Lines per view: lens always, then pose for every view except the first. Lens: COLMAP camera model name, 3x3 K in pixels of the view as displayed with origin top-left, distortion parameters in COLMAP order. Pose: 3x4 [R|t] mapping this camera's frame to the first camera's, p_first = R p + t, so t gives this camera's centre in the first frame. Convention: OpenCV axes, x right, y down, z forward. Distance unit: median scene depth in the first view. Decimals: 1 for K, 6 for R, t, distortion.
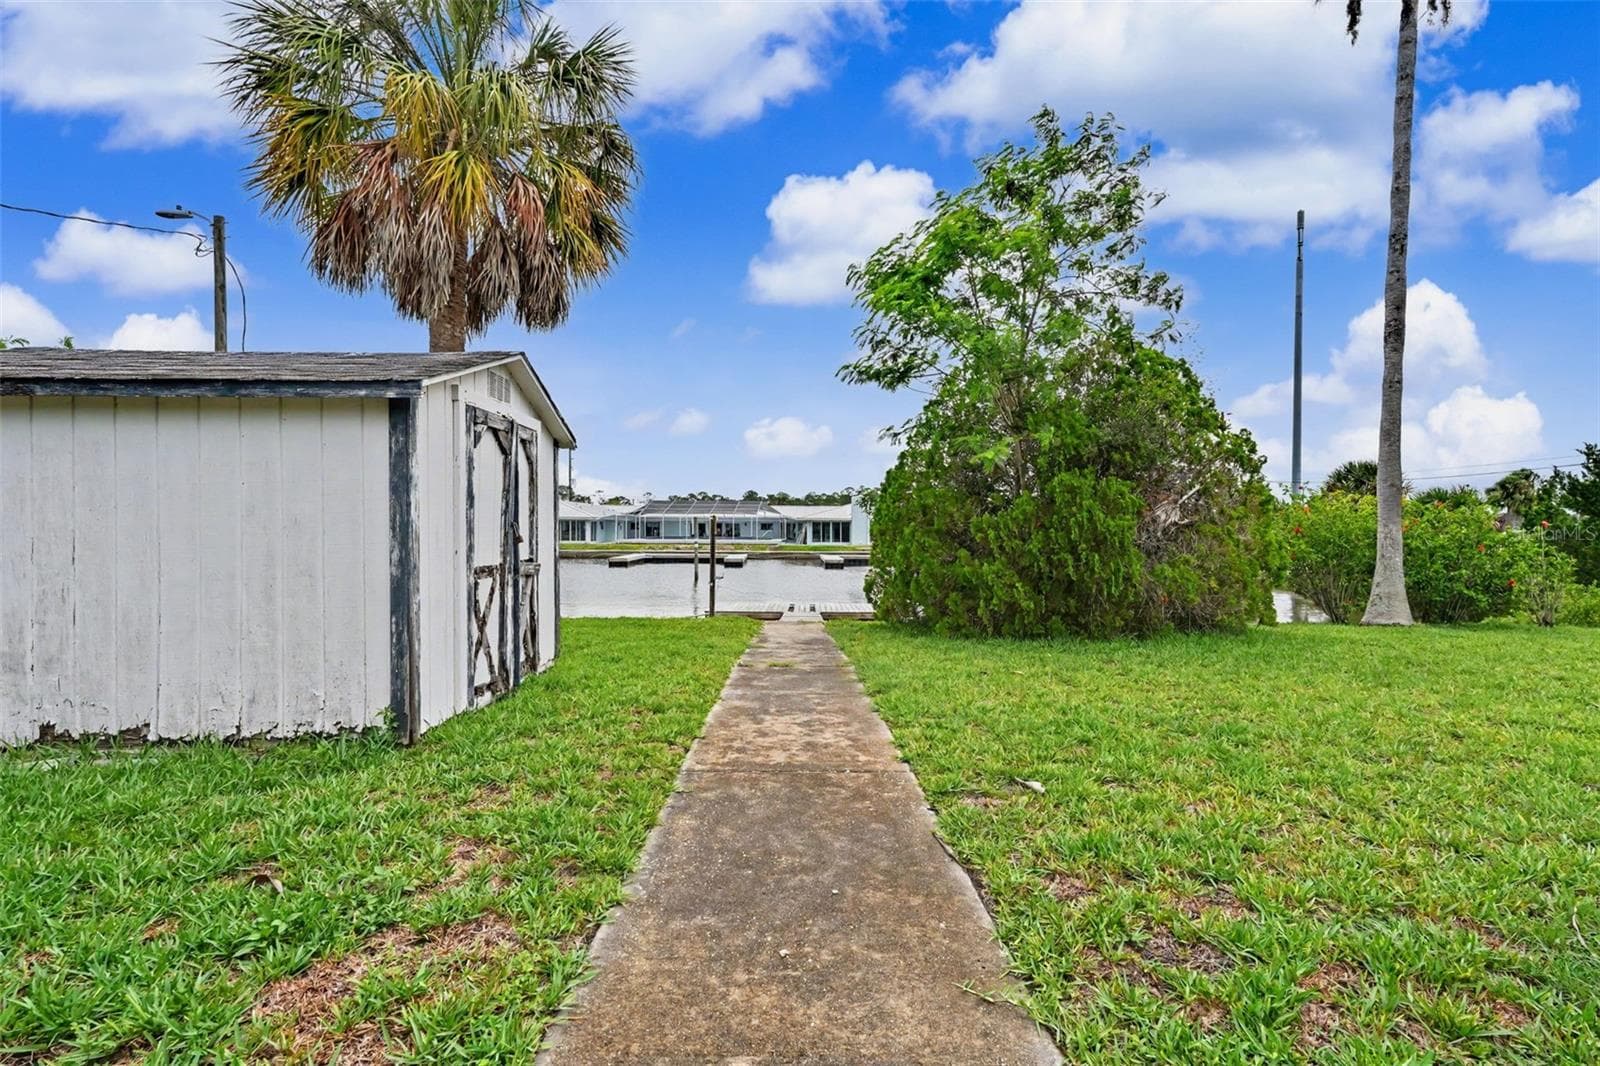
lens RADIAL K [[702.8, 0, 800.6], [0, 702.8, 532.0], [0, 0, 1]] dist [0.005447, -0.000111]
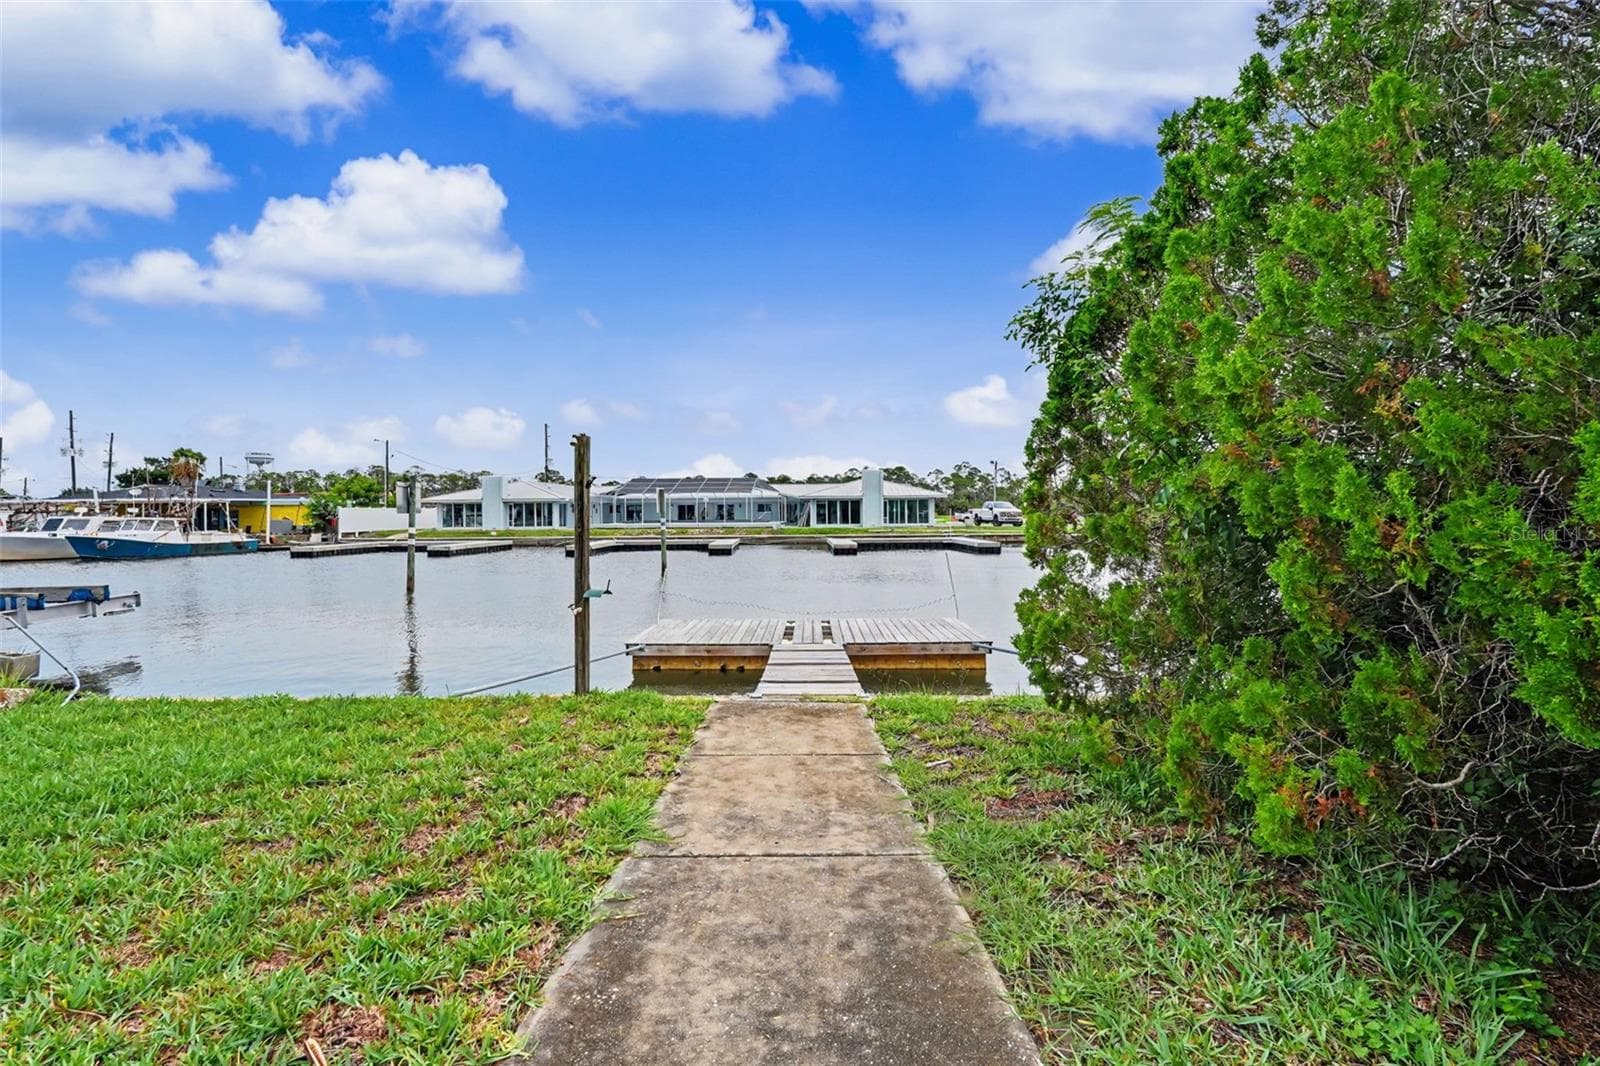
lens RADIAL K [[702.8, 0, 792.0], [0, 702.8, 516.8], [0, 0, 1]] dist [0.005447, -0.000111]
pose [[0.999775, -0.014455, -0.015514, -0.000311], [0.014442, 0.999895, -0.000961, 0.007518], [0.015527, 0.000736, 0.999879, 0.184910]]
